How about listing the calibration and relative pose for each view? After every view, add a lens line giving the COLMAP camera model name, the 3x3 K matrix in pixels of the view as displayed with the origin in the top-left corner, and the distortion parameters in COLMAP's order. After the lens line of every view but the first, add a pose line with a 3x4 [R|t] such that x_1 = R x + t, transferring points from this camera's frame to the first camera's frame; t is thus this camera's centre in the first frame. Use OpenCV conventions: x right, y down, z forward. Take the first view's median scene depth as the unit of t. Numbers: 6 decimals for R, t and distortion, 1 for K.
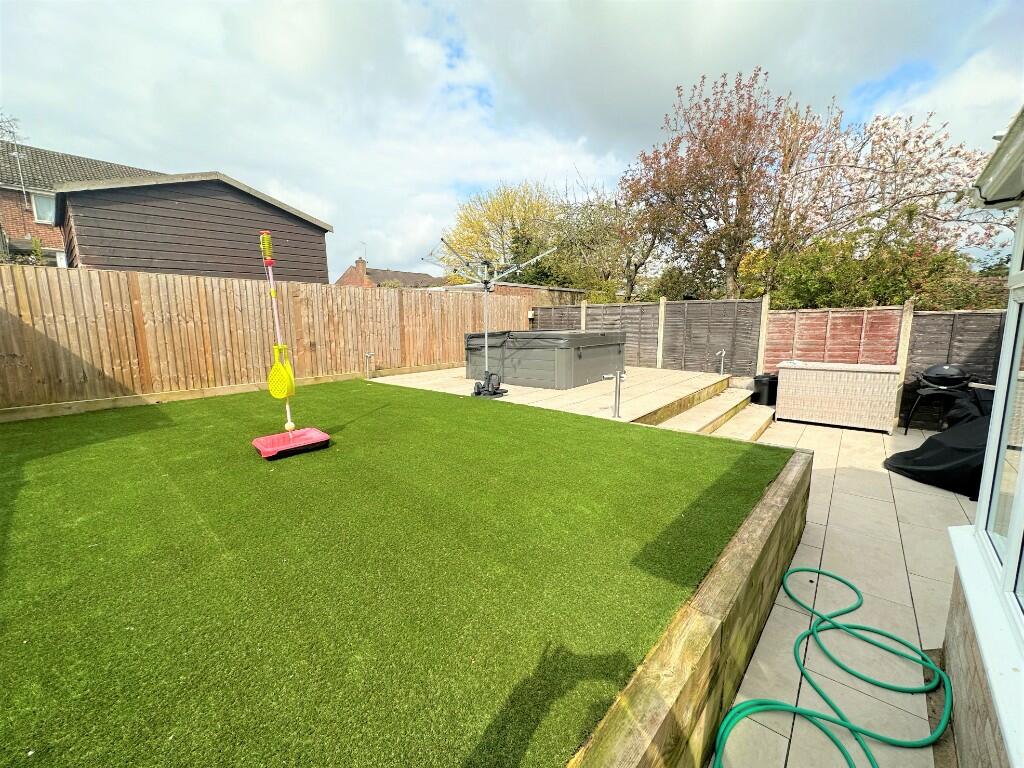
lens RADIAL K [[407.3, 0, 510.8], [0, 407.3, 381.2], [0, 0, 1]] dist [-0.002384, 0.000099]
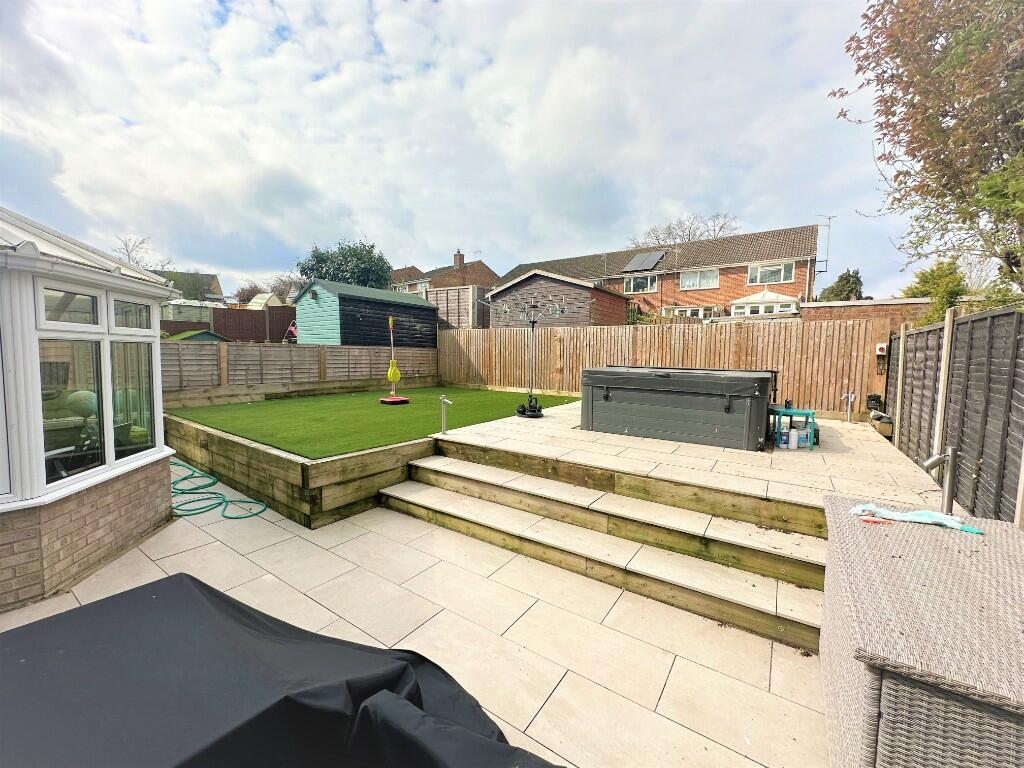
lens RADIAL K [[407.3, 0, 512.0], [0, 407.3, 380.8], [0, 0, 1]] dist [-0.002384, 0.000099]
pose [[0.107644, 0.080514, -0.990924, 0.928159], [-0.162468, 0.984741, 0.062363, -0.110174], [0.980825, 0.154281, 0.119082, 0.670039]]
